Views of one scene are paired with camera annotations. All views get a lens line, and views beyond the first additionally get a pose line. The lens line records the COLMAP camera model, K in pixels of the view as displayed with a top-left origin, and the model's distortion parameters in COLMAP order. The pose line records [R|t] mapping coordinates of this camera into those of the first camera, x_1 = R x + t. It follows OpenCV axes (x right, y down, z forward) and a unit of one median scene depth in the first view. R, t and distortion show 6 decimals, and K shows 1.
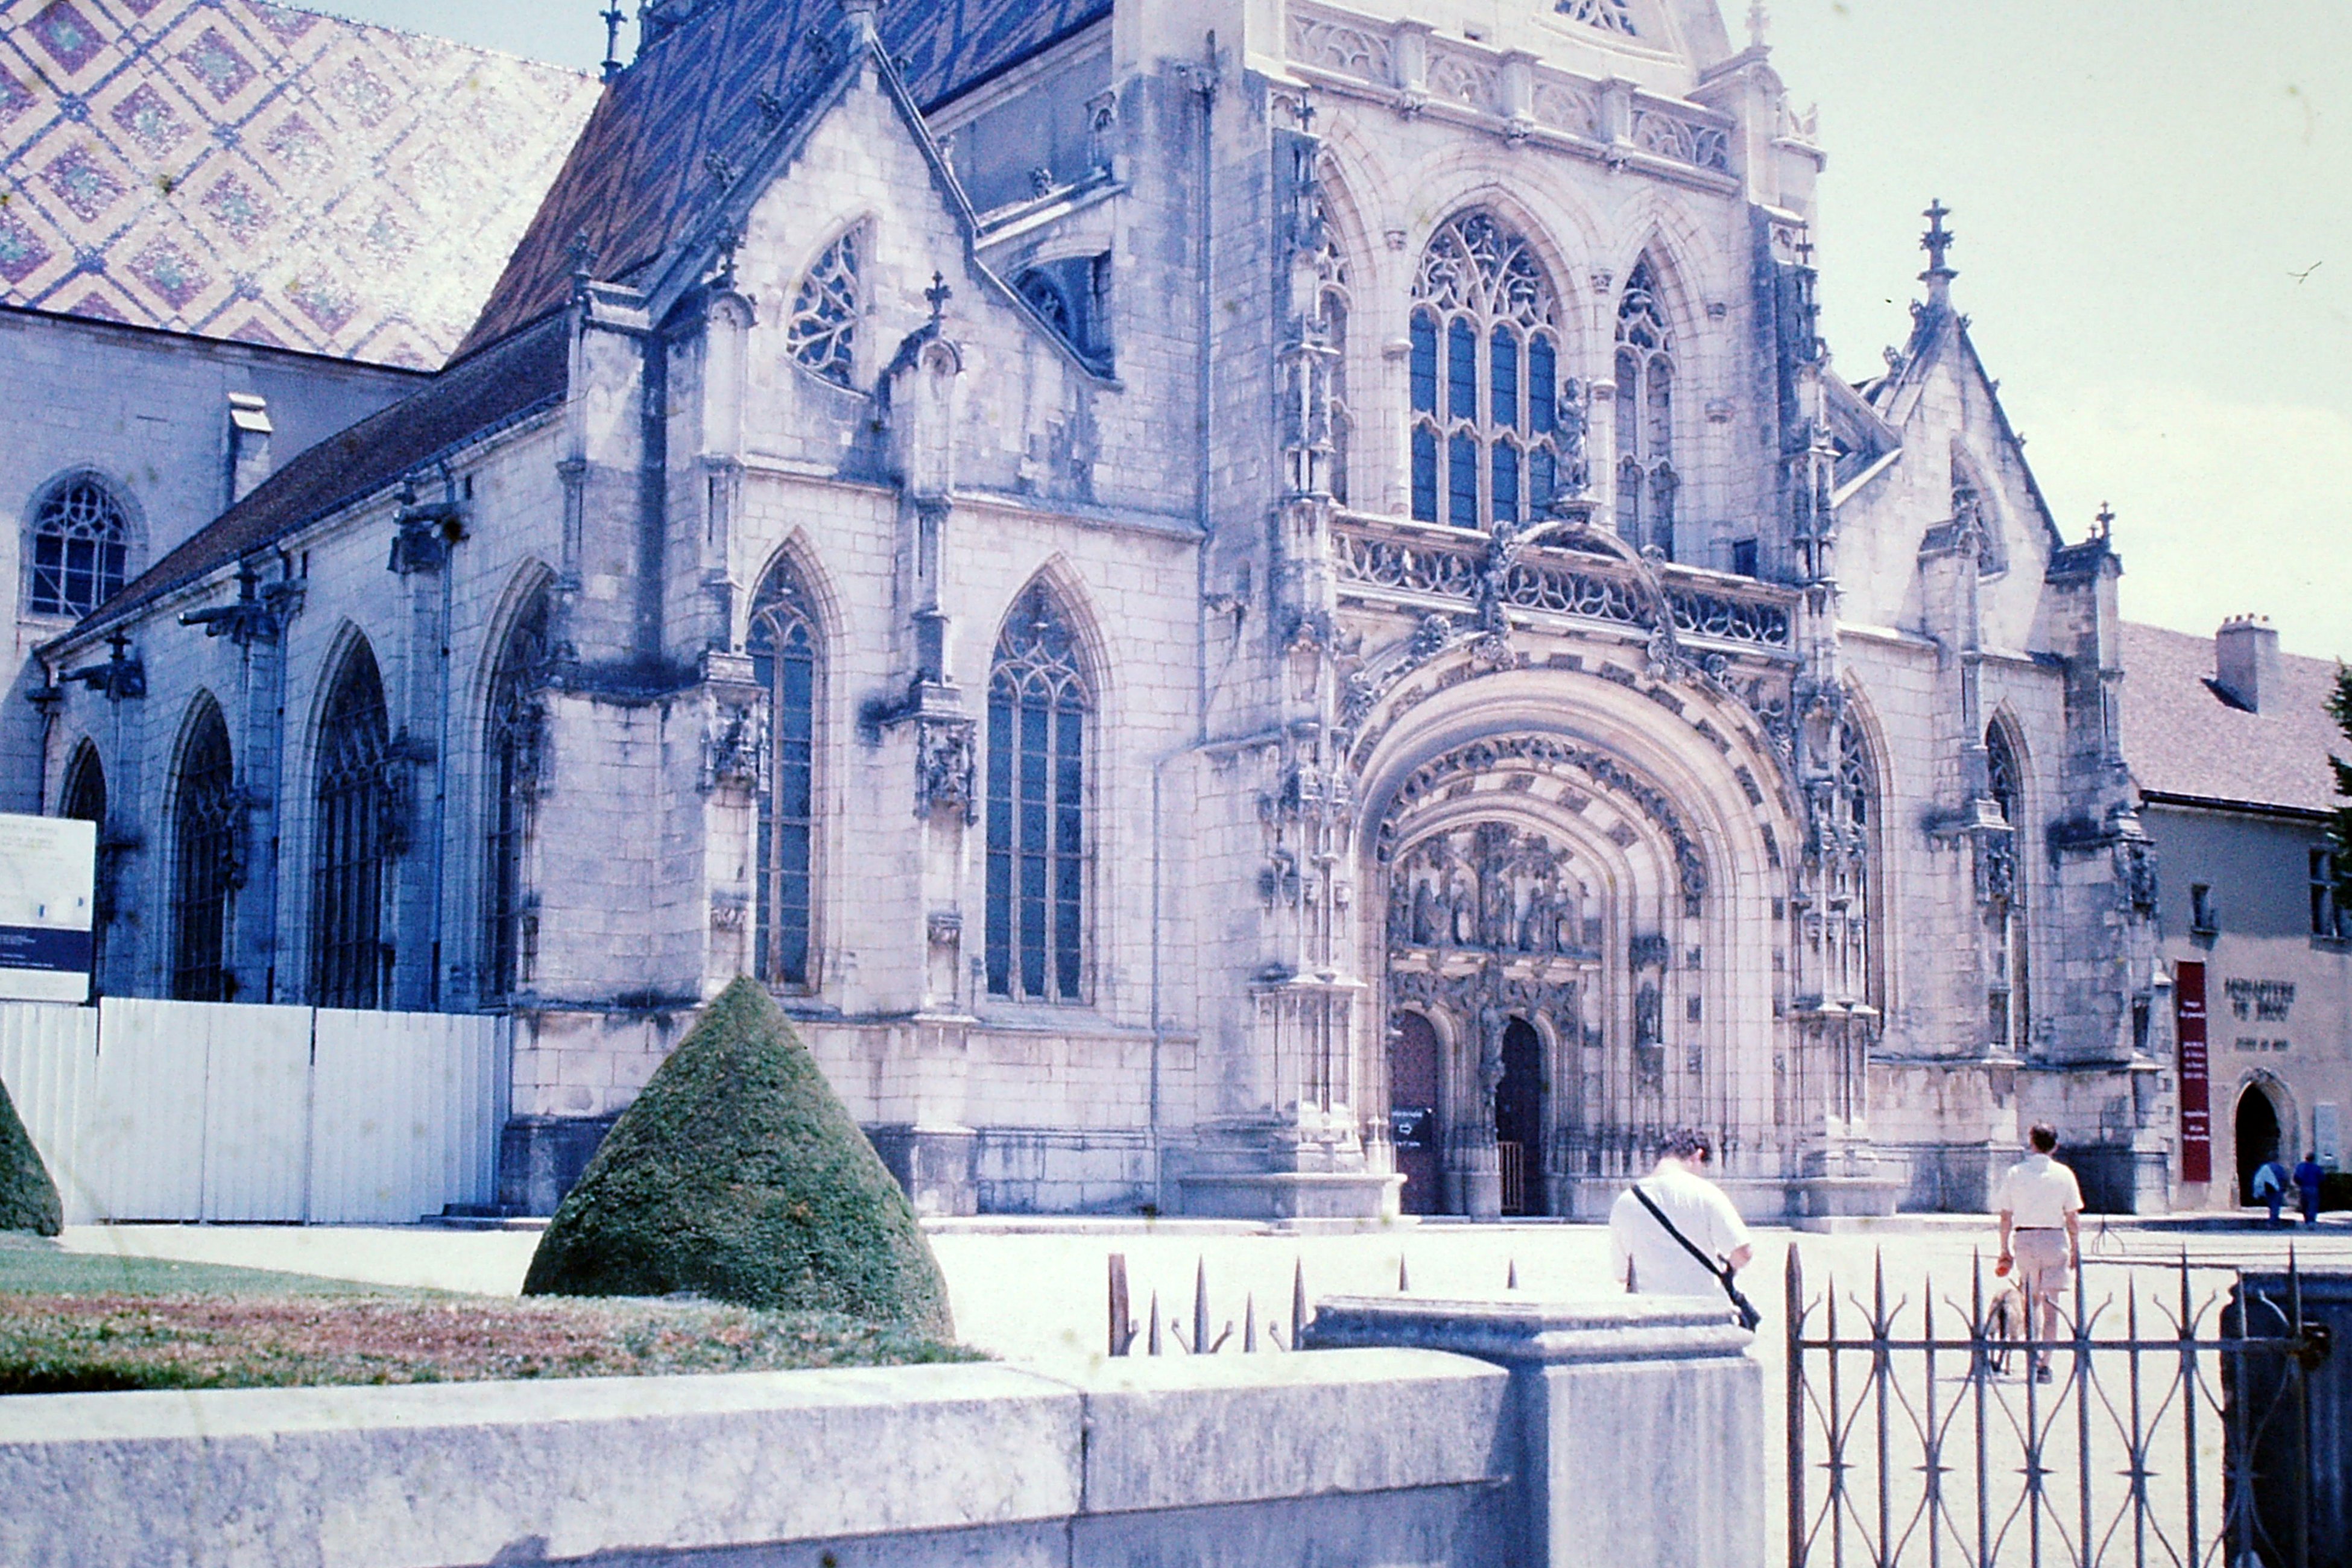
lens RADIAL K [[3137.5, 0, 1176.0], [0, 3137.5, 784.0], [0, 0, 1]] dist [-0.080430, 0.045355]
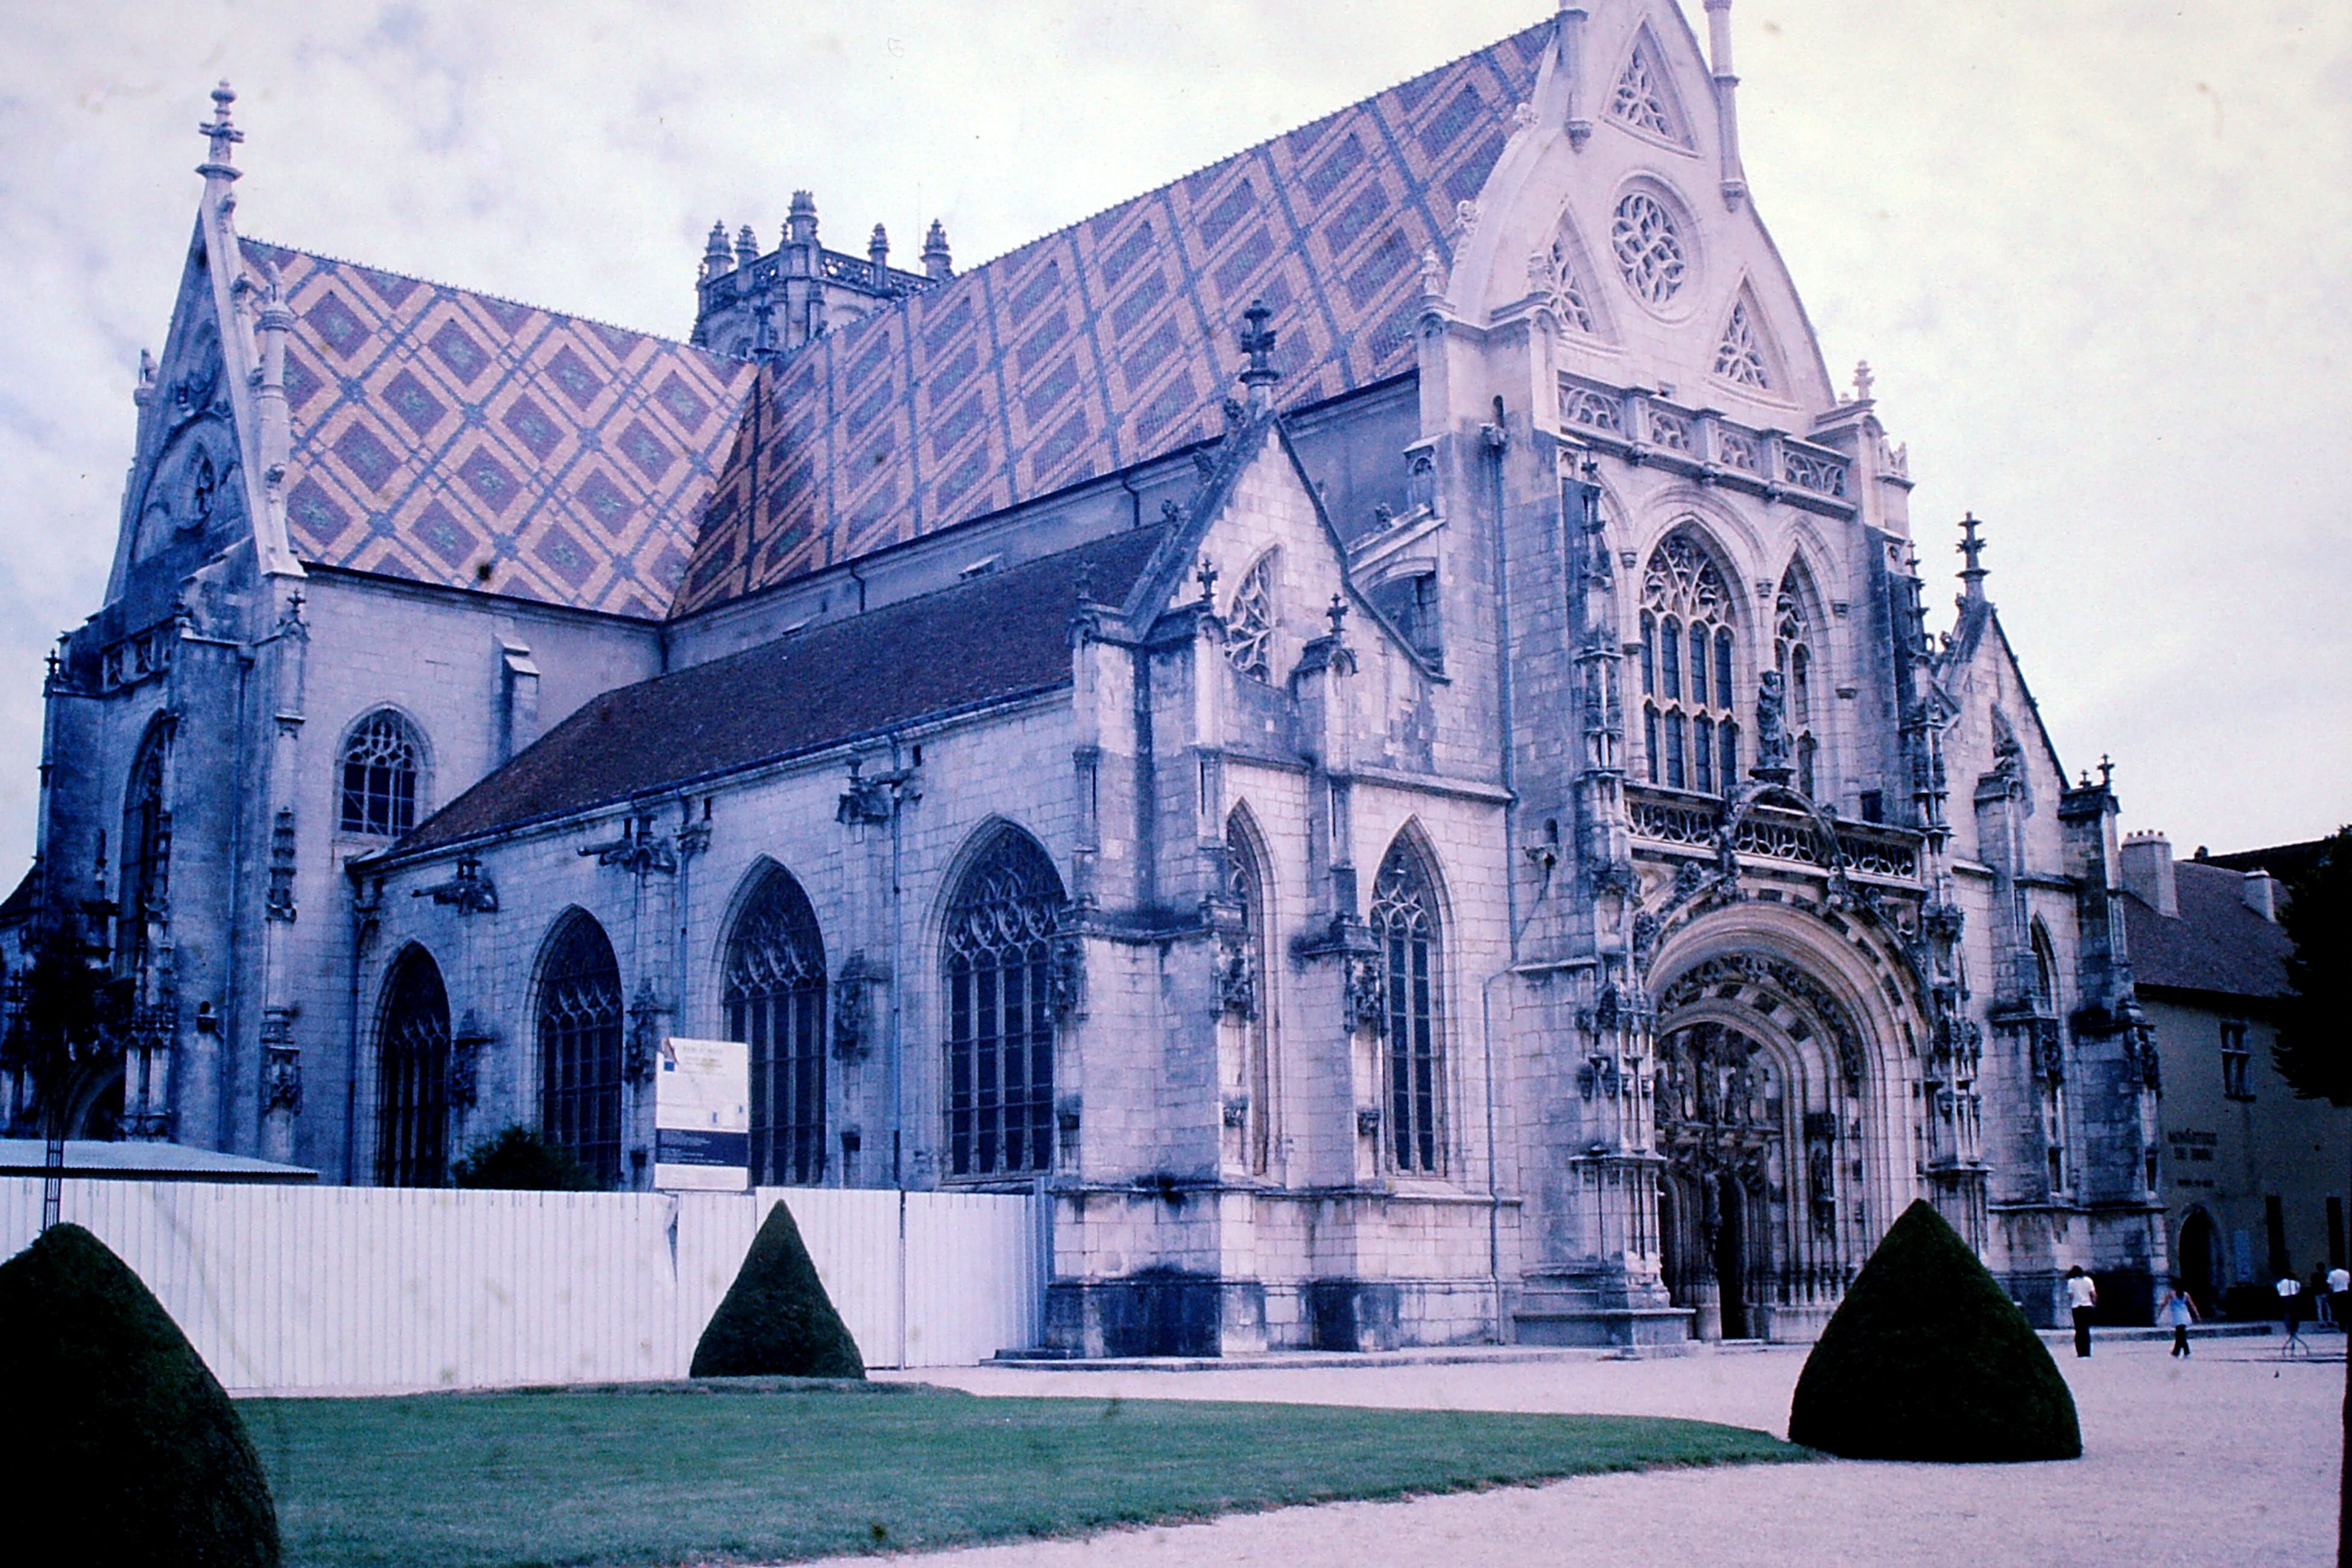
lens RADIAL K [[2914.9, 0, 1176.1], [0, 2914.9, 706.5], [0, 0, 1]] dist [-0.031301, -0.285813]
pose [[0.993512, 0.006918, 0.113517, -0.245041], [0.001568, 0.997220, -0.074497, -0.027708], [-0.113716, 0.074191, 0.990739, -0.138990]]
